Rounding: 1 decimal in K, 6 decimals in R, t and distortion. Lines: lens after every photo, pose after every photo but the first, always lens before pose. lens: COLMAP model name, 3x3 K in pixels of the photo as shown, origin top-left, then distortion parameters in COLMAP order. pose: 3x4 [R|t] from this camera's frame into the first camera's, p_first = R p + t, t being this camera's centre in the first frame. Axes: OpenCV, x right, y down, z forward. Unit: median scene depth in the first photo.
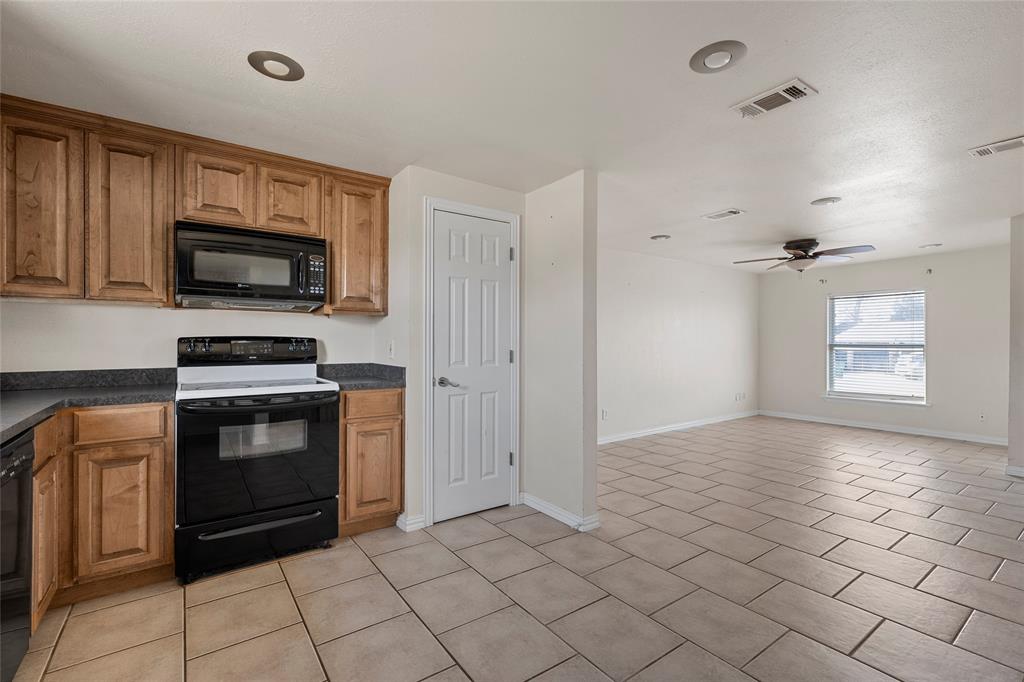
lens RADIAL K [[460.0, 0, 514.1], [0, 460.0, 342.4], [0, 0, 1]] dist [0.001405, -0.000158]
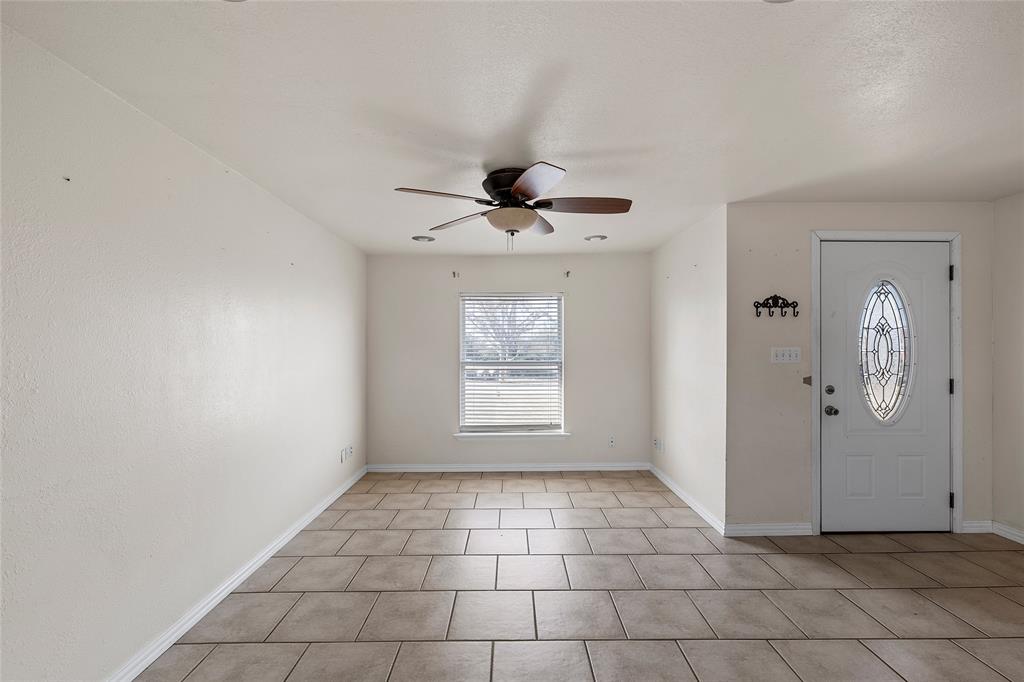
lens RADIAL K [[445.4, 0, 516.2], [0, 445.4, 343.8], [0, 0, 1]] dist [0.000809, -0.000074]
pose [[0.571497, 0.002067, 0.820602, 0.185326], [0.004732, 0.999972, -0.005815, -0.023063], [-0.820591, 0.007206, 0.571471, 0.618438]]
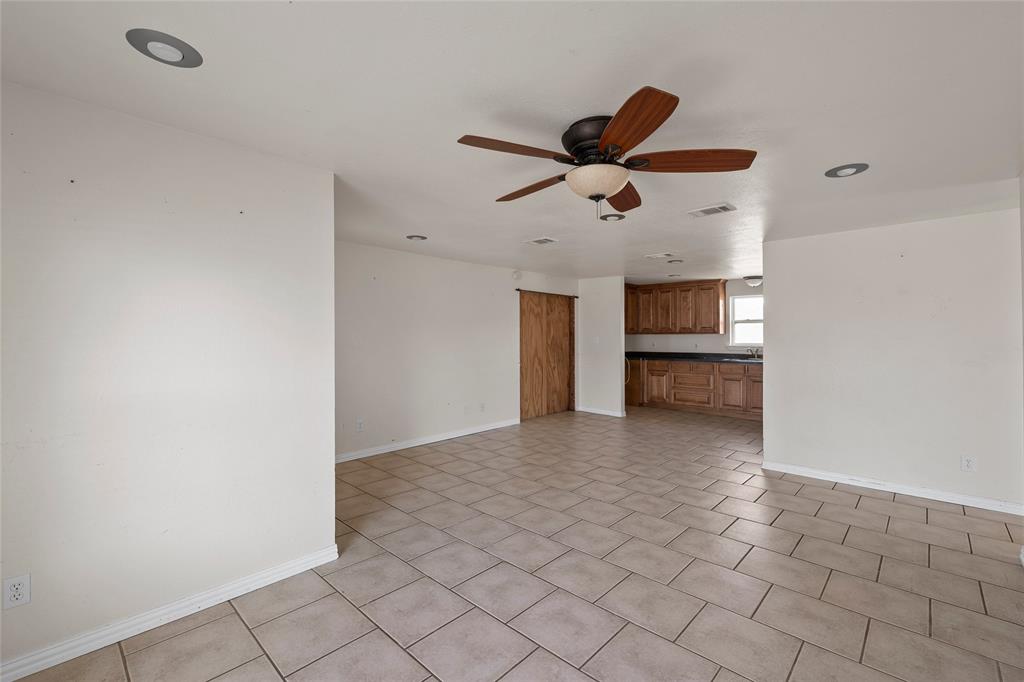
lens RADIAL K [[438.1, 0, 511.8], [0, 438.1, 332.8], [0, 0, 1]] dist [-0.000588, -0.000147]
pose [[-0.982785, -0.001186, -0.184750, 0.669142], [-0.000159, 0.999984, -0.005572, -0.025989], [0.184753, -0.005447, -0.982770, 1.198003]]
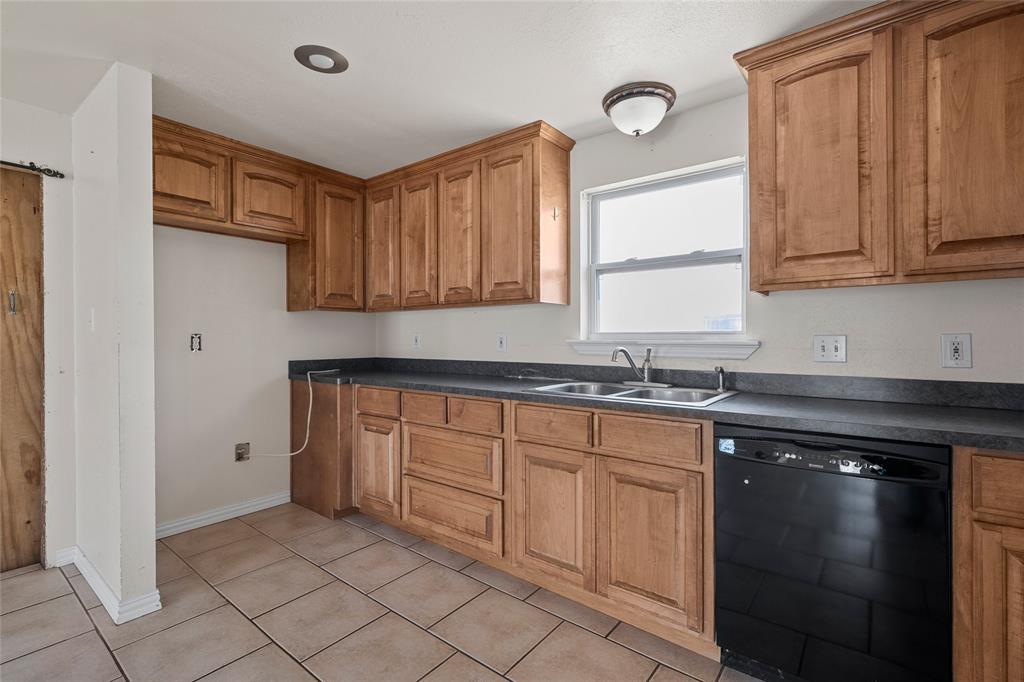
lens RADIAL K [[467.8, 0, 512.0], [0, 467.8, 341.0], [0, 0, 1]] dist [0.002969, 0.000387]
pose [[-0.960830, 0.002756, -0.277124, -0.031442], [0.000134, 0.999955, 0.009481, 0.000946], [0.277138, 0.009073, -0.960787, 0.443681]]
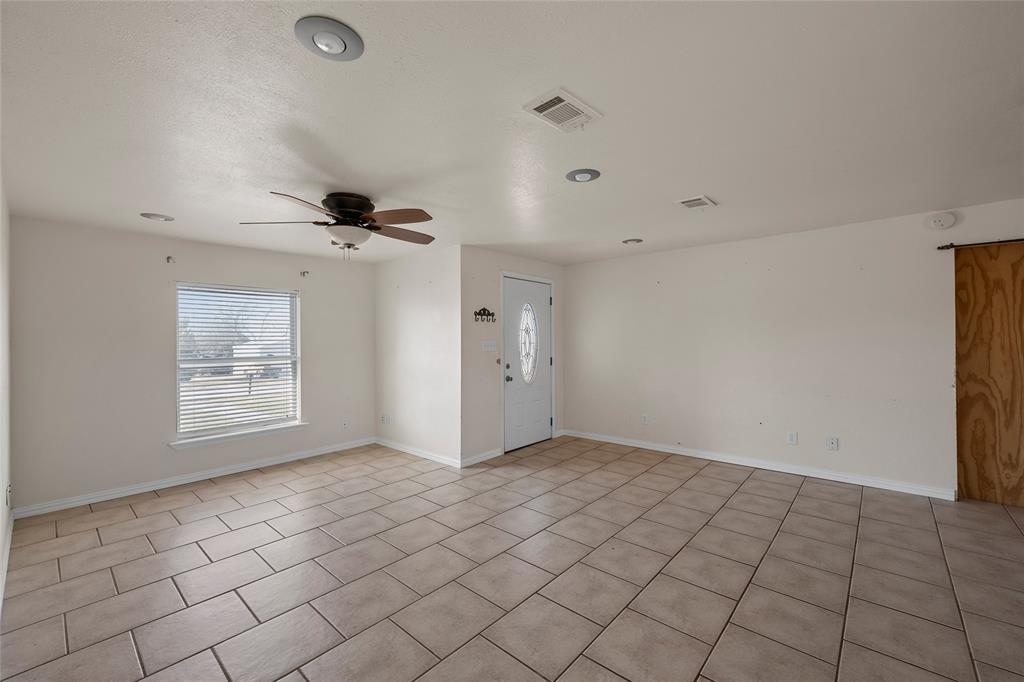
lens RADIAL K [[413.9, 0, 512.2], [0, 413.9, 337.7], [0, 0, 1]] dist [-0.002829, -0.000356]
pose [[-0.224774, 0.005800, 0.974394, 0.026886], [0.009938, 0.999944, -0.003660, -0.023380], [-0.974360, 0.008861, -0.224819, 0.793385]]
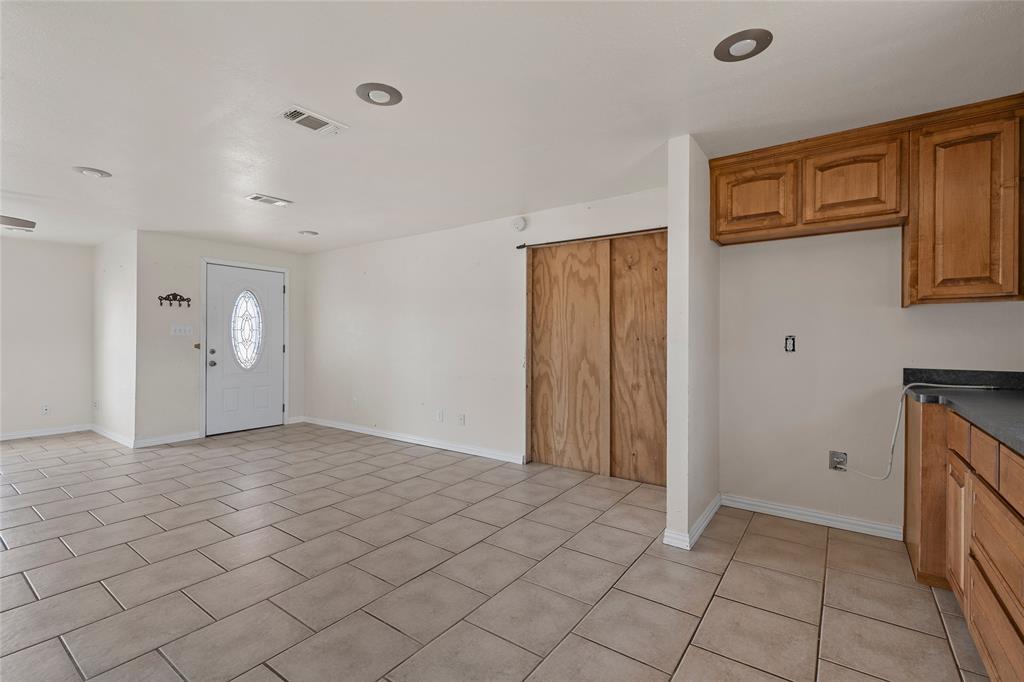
lens RADIAL K [[460.0, 0, 514.1], [0, 460.0, 342.4], [0, 0, 1]] dist [0.001405, -0.000158]
pose [[-0.316438, -0.008257, 0.948577, -0.249807], [-0.003553, 0.999965, 0.007518, 0.003197], [-0.948607, -0.000991, -0.316456, 0.327450]]
